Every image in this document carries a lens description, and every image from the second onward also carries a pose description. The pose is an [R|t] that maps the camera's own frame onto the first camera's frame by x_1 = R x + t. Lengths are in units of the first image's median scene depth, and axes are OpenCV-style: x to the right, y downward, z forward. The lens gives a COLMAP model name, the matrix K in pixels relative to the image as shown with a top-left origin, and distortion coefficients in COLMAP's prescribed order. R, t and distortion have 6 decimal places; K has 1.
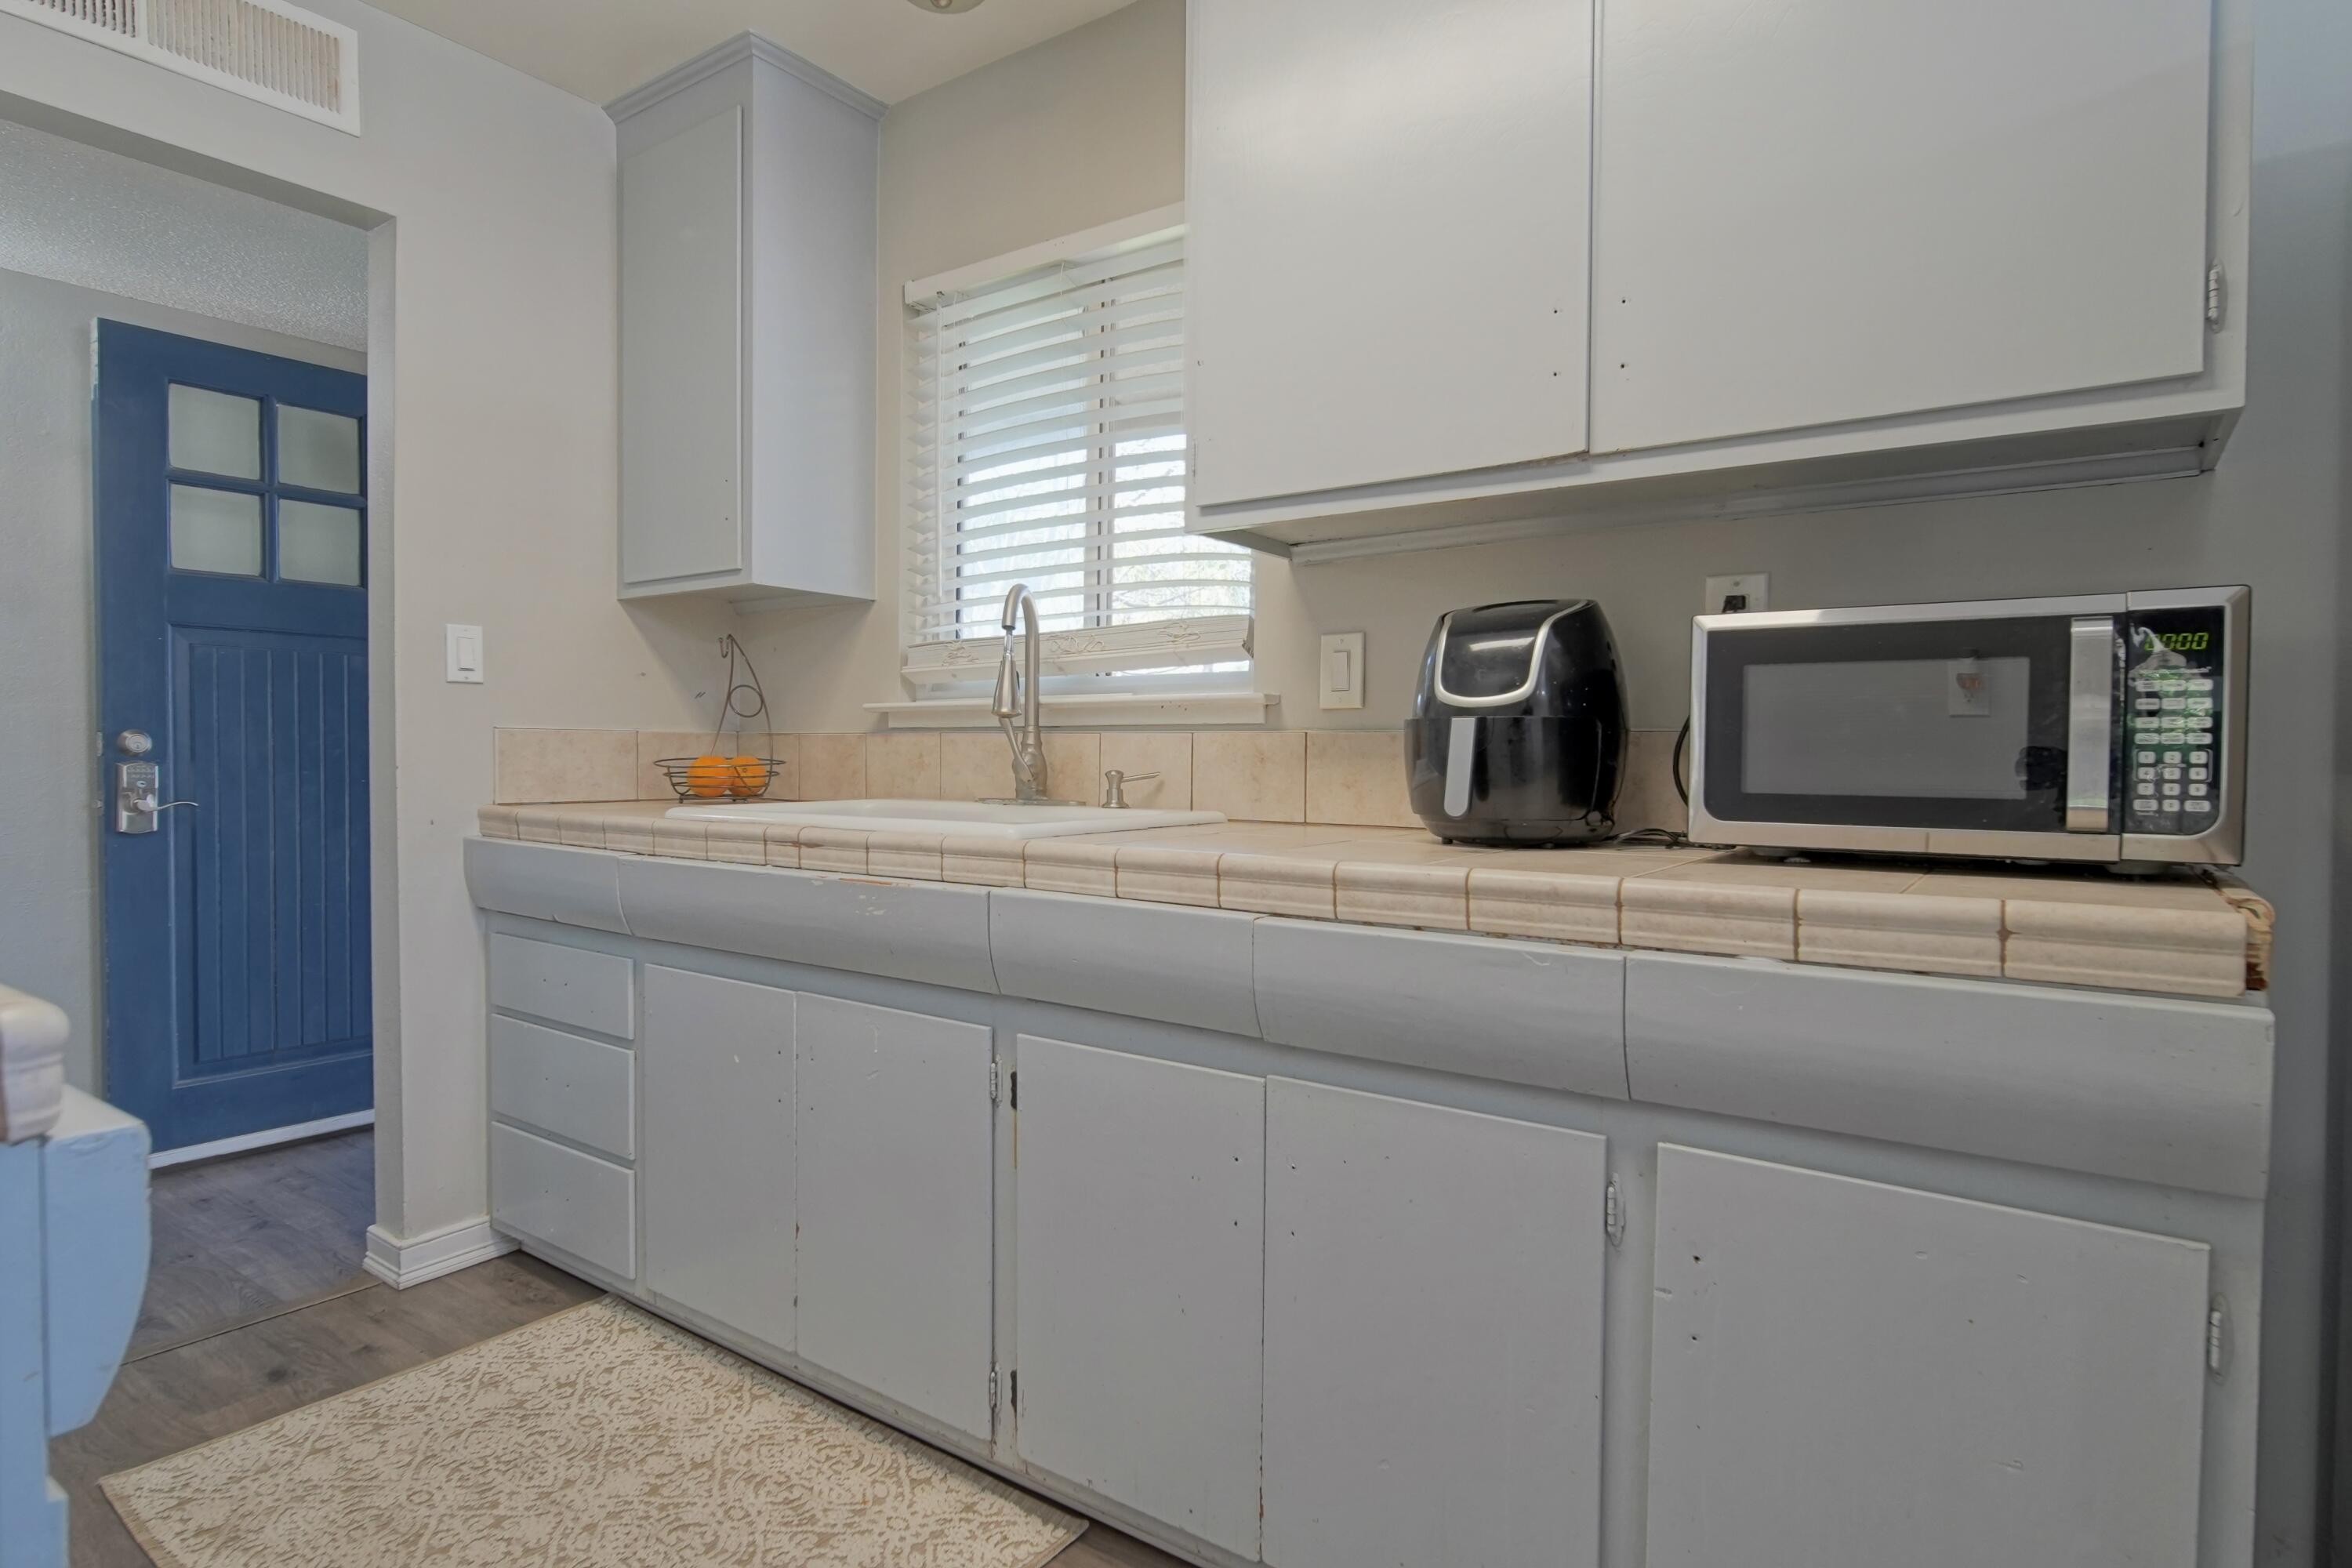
lens RADIAL K [[1249.3, 0, 1176.0], [0, 1249.3, 784.0], [0, 0, 1]] dist [-0.002252, -0.001033]
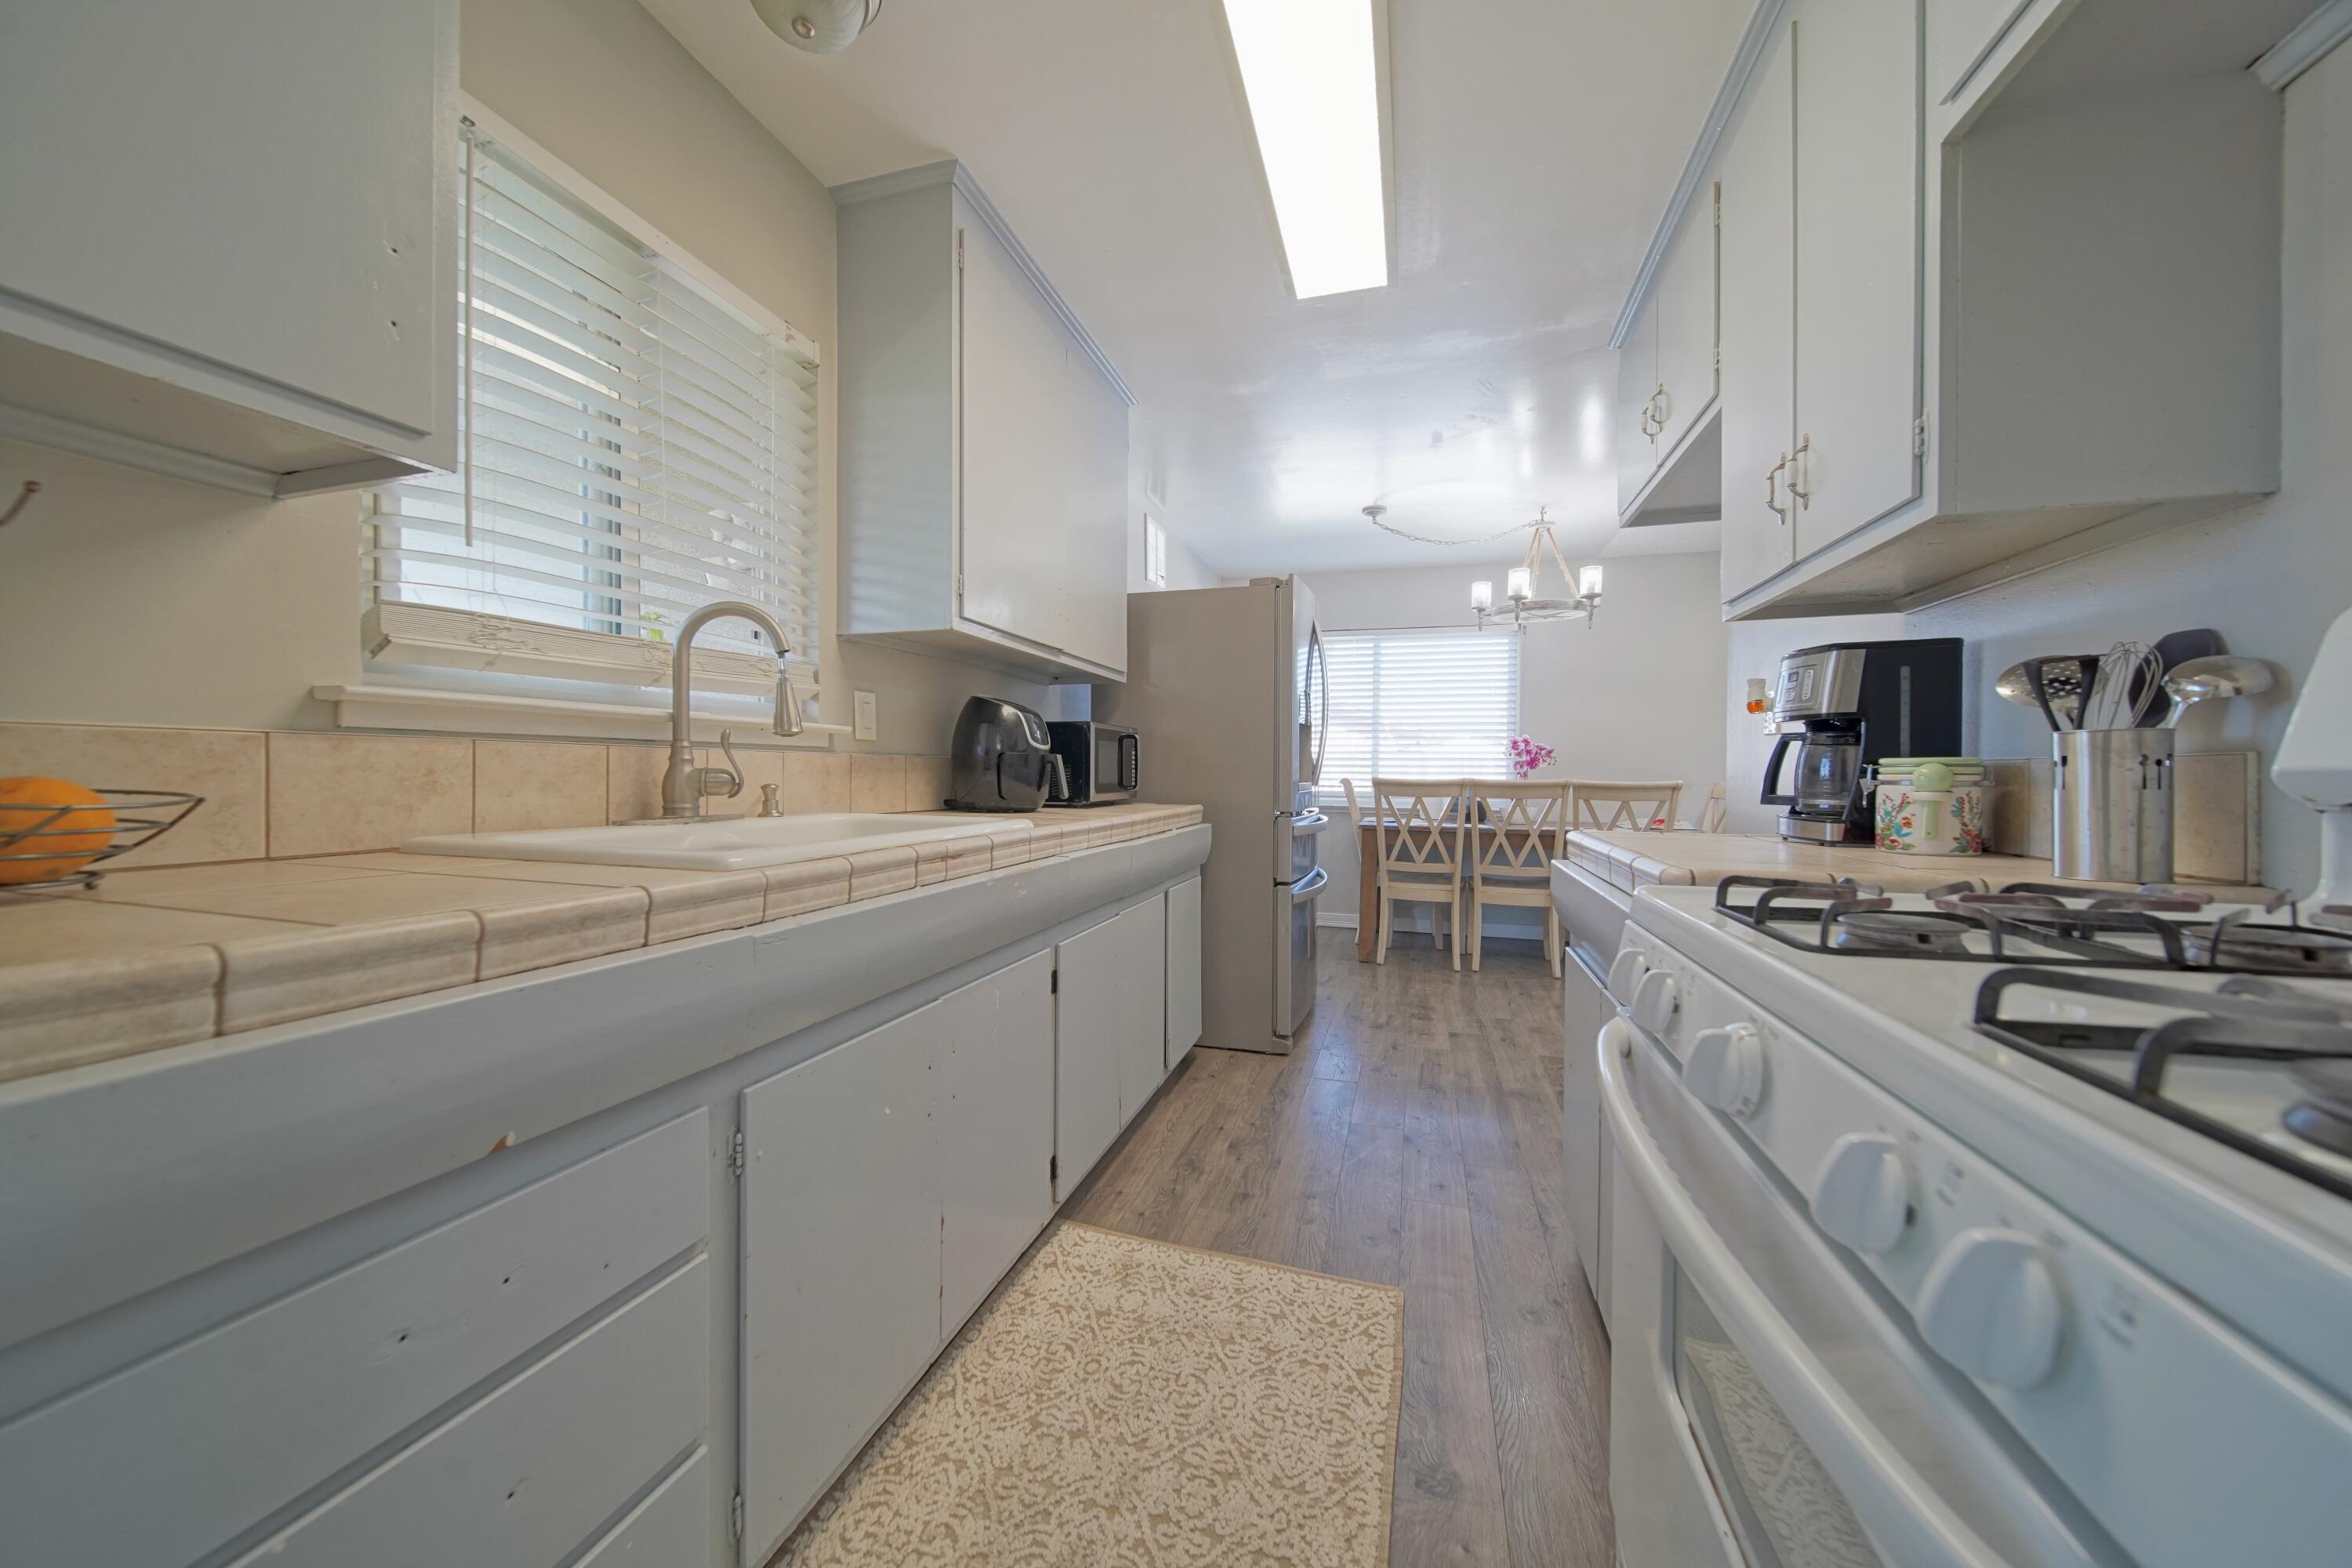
lens RADIAL K [[821.3, 0, 1176.0], [0, 821.3, 784.0], [0, 0, 1]] dist [-0.001897, -0.000300]
pose [[-0.333166, -0.023357, 0.942579, -0.957631], [0.011490, 0.999518, 0.028829, -0.030420], [-0.942798, 0.020435, -0.332737, 0.978659]]
